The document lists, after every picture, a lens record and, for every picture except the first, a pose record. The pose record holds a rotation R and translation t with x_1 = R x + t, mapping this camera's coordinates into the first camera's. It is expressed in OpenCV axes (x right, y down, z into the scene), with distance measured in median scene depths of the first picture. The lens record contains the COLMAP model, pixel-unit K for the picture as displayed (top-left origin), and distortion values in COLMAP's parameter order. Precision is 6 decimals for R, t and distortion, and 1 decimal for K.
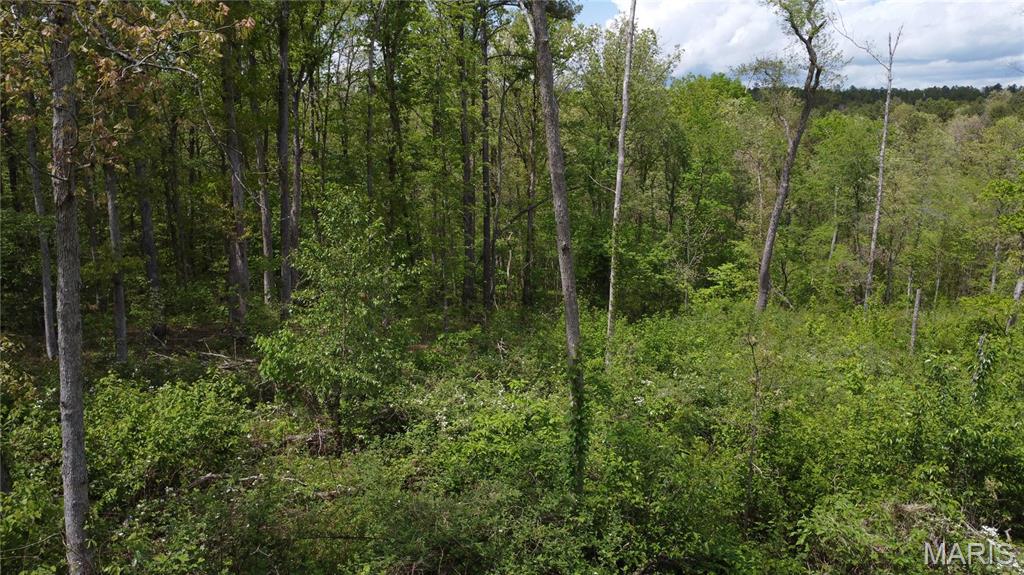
lens RADIAL K [[746.7, 0, 510.1], [0, 746.7, 290.7], [0, 0, 1]] dist [-0.029759, -0.001073]
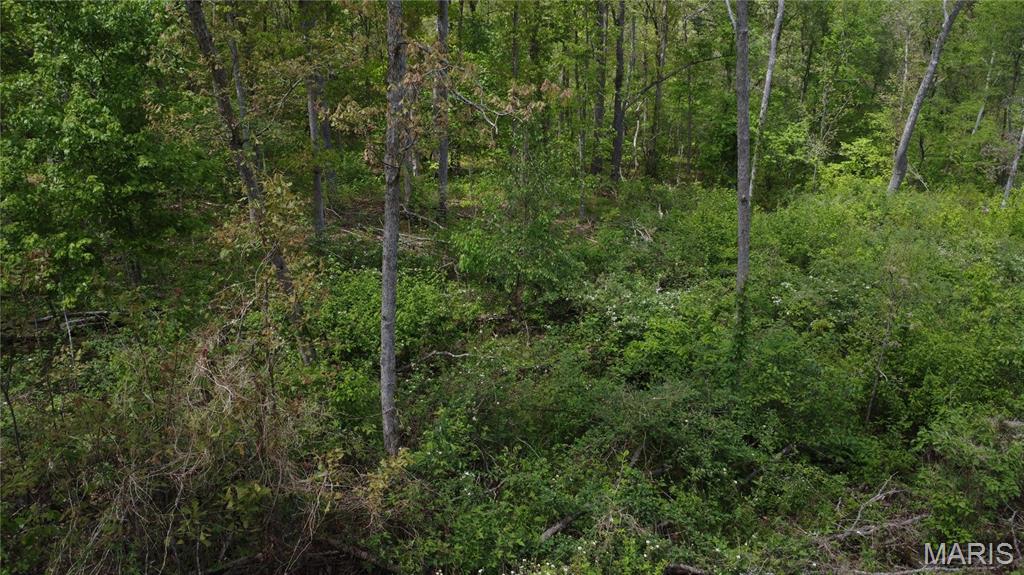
lens RADIAL K [[746.7, 0, 513.9], [0, 746.7, 286.6], [0, 0, 1]] dist [-0.029759, -0.001073]
pose [[0.989810, 0.050084, -0.133296, -0.062467], [-0.023831, 0.981164, 0.191700, -0.068588], [0.140386, -0.186570, 0.972360, -0.128250]]
